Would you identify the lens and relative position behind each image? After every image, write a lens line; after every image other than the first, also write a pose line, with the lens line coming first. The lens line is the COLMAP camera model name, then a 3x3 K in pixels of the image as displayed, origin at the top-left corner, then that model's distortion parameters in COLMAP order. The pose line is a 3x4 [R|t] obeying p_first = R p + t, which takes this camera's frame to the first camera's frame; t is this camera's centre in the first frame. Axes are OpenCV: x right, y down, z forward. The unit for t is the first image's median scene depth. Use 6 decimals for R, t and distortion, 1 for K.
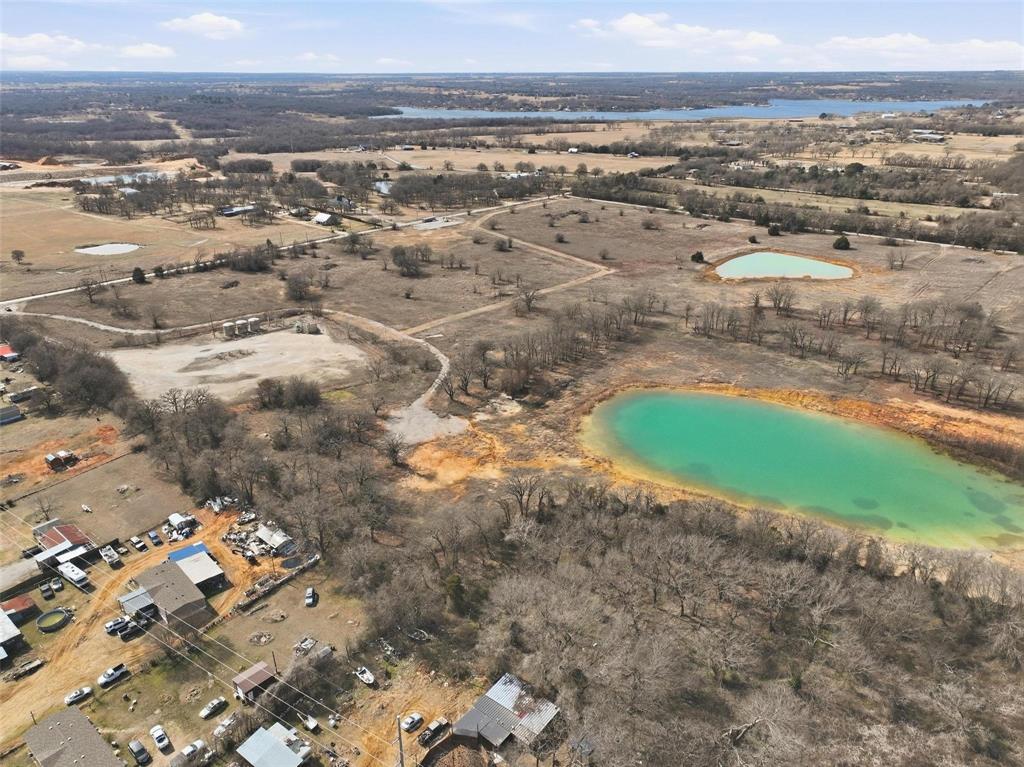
lens RADIAL K [[737.1, 0, 512.0], [0, 737.1, 383.5], [0, 0, 1]] dist [-0.005908, -0.000969]
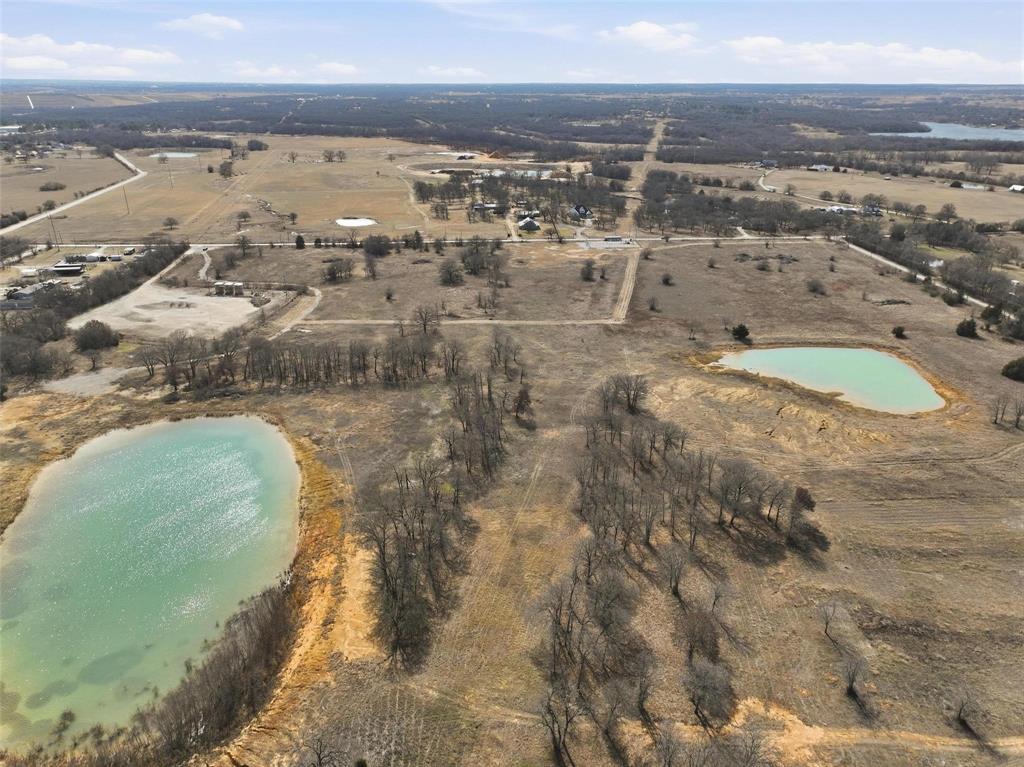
lens RADIAL K [[710.2, 0, 512.0], [0, 710.2, 383.5], [0, 0, 1]] dist [-0.002825, 0.019994]
pose [[0.706537, 0.277861, -0.650844, 0.571438], [-0.278203, 0.954703, 0.105576, -0.130869], [0.650698, 0.106473, 0.751835, 0.297901]]
